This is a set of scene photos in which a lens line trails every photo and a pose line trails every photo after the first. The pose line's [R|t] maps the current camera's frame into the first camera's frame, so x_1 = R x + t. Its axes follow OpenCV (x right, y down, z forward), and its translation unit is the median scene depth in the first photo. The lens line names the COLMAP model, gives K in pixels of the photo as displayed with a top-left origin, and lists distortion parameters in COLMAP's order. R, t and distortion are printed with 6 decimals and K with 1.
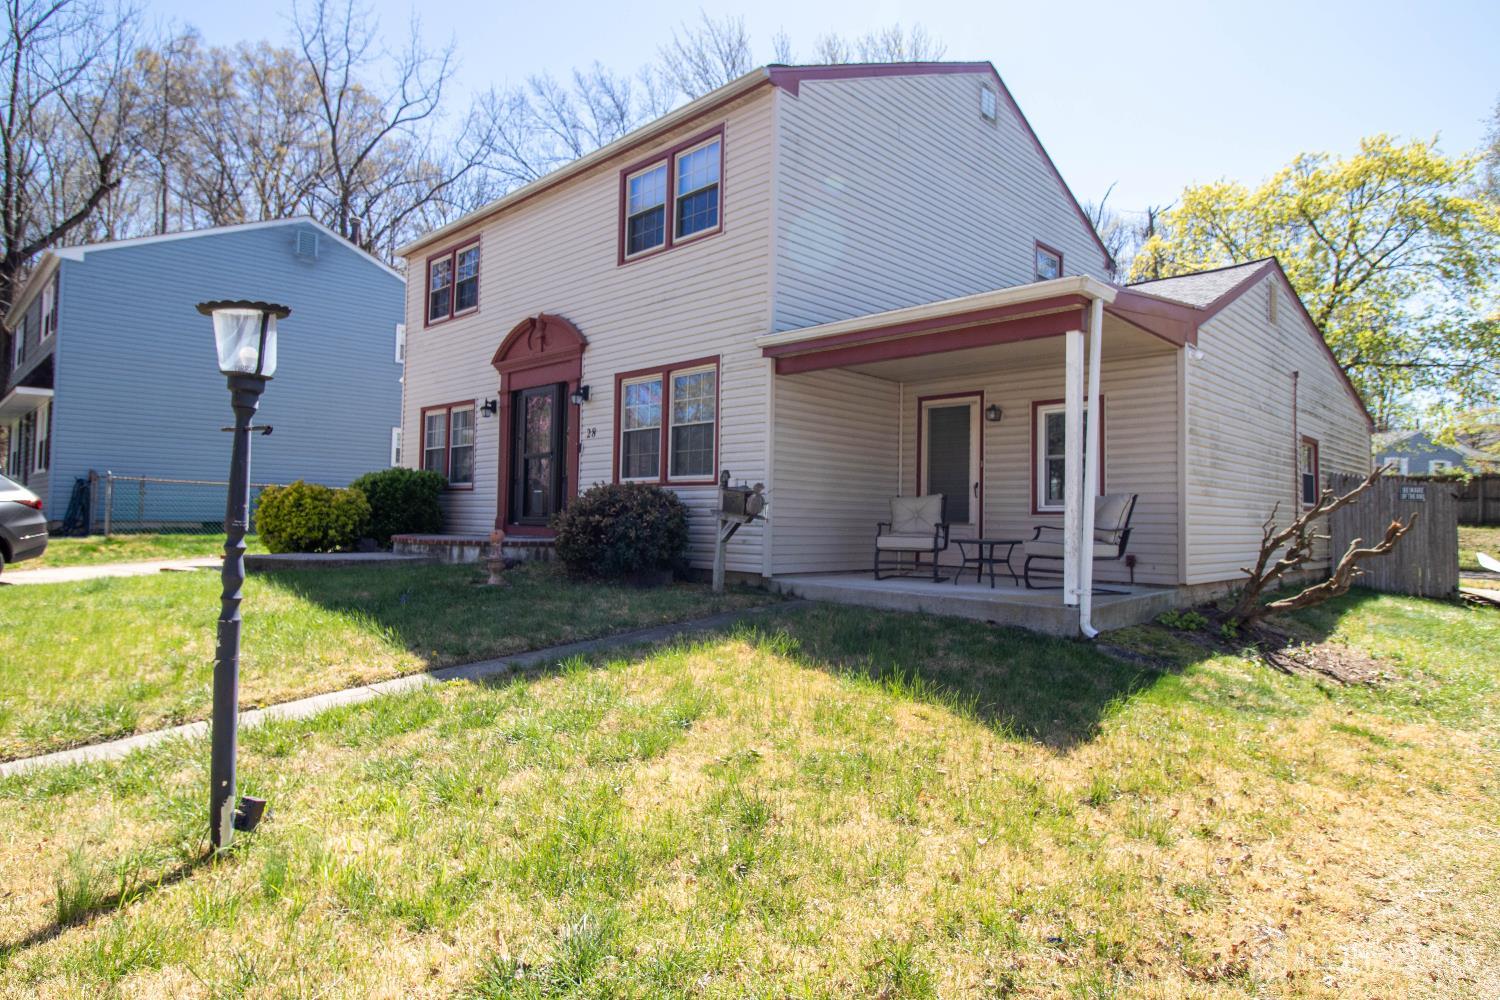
lens RADIAL K [[849.6, 0, 743.1], [0, 849.6, 484.4], [0, 0, 1]] dist [-0.004030, -0.004480]
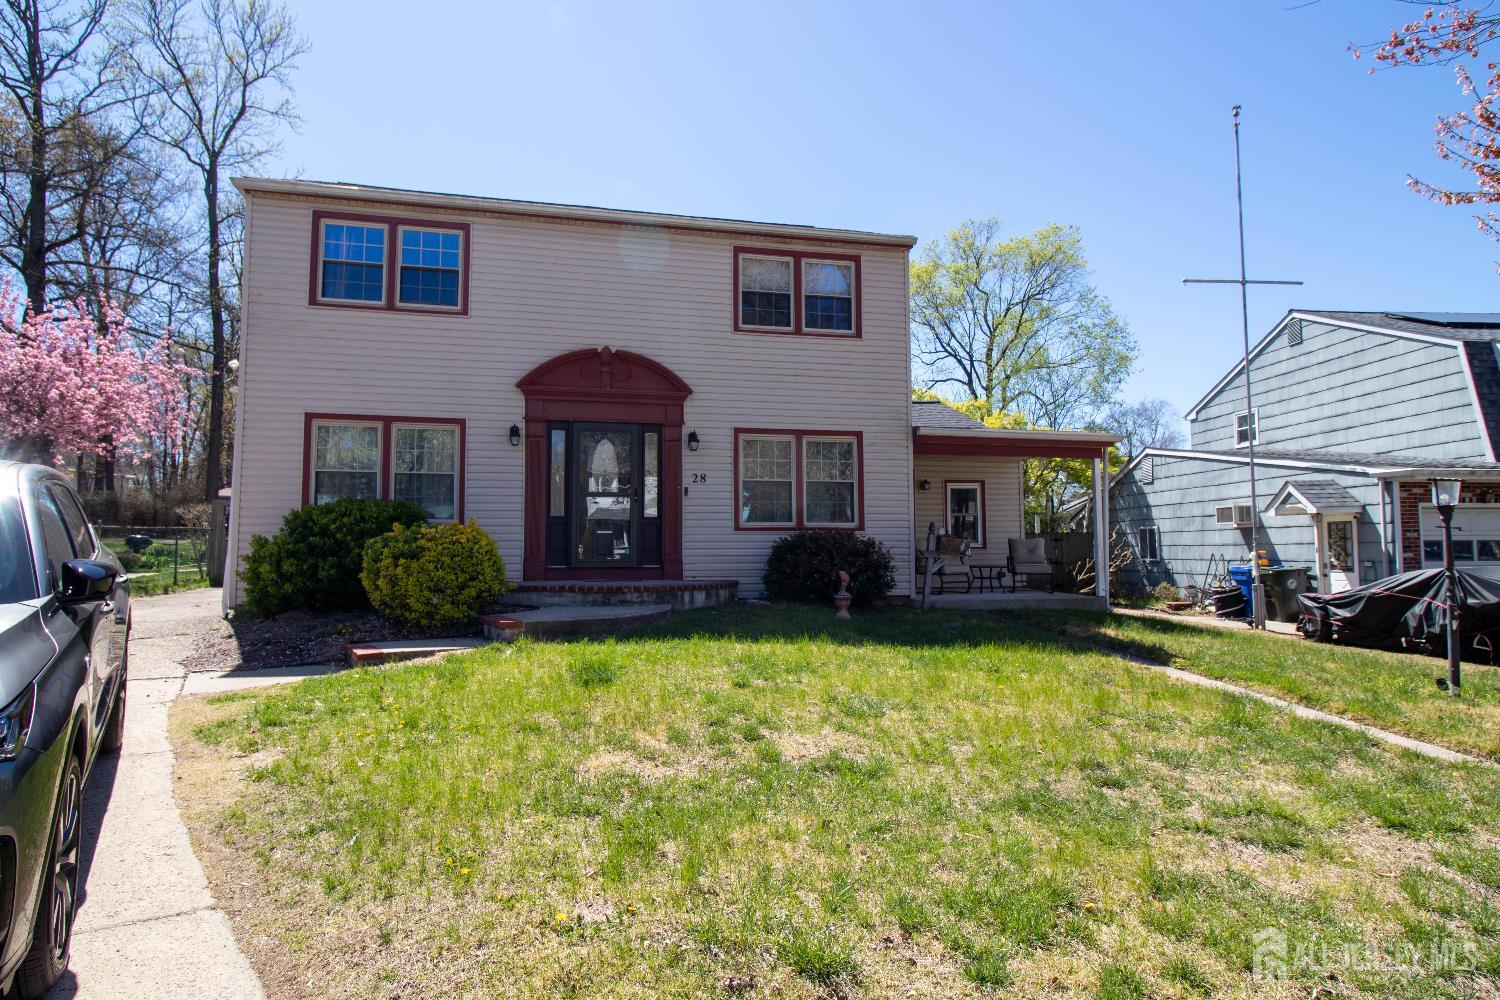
lens RADIAL K [[849.6, 0, 743.1], [0, 849.6, 484.4], [0, 0, 1]] dist [-0.004030, -0.004480]
pose [[0.529215, 0.047313, 0.847167, -1.068836], [-0.023586, 0.998879, -0.041052, -0.010967], [-0.848160, 0.001744, 0.529738, 0.399201]]
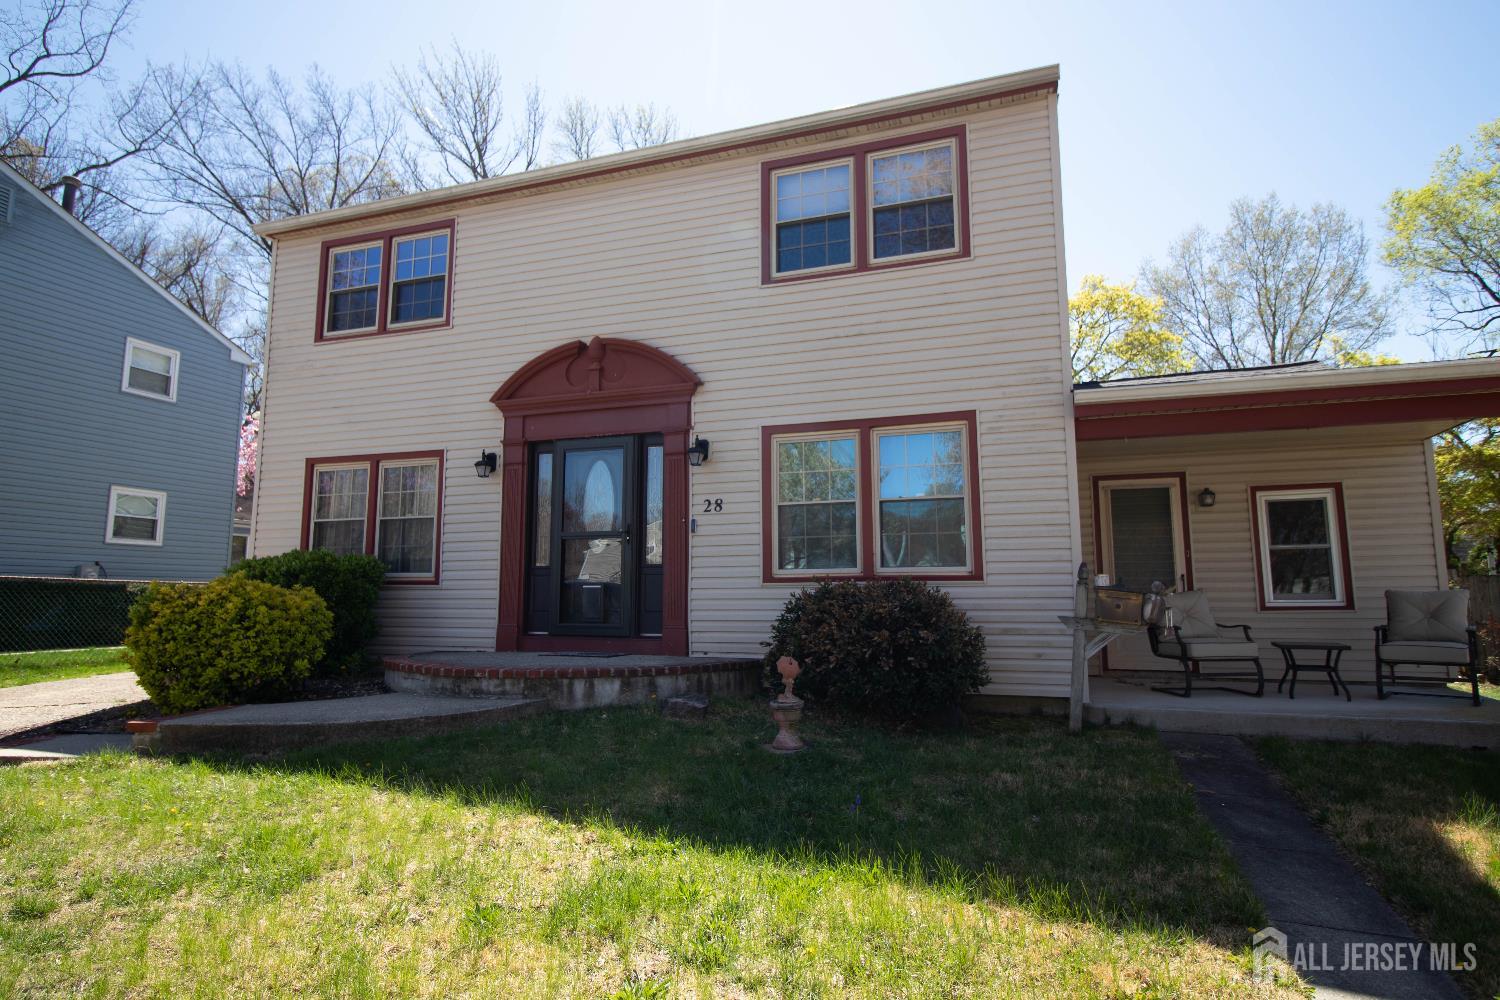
lens RADIAL K [[849.6, 0, 743.1], [0, 849.6, 484.4], [0, 0, 1]] dist [-0.004030, -0.004480]
pose [[0.907112, 0.038781, 0.419099, -0.467466], [-0.000933, 0.995929, -0.090138, -0.013867], [-0.420888, 0.081374, 0.903455, 0.343491]]
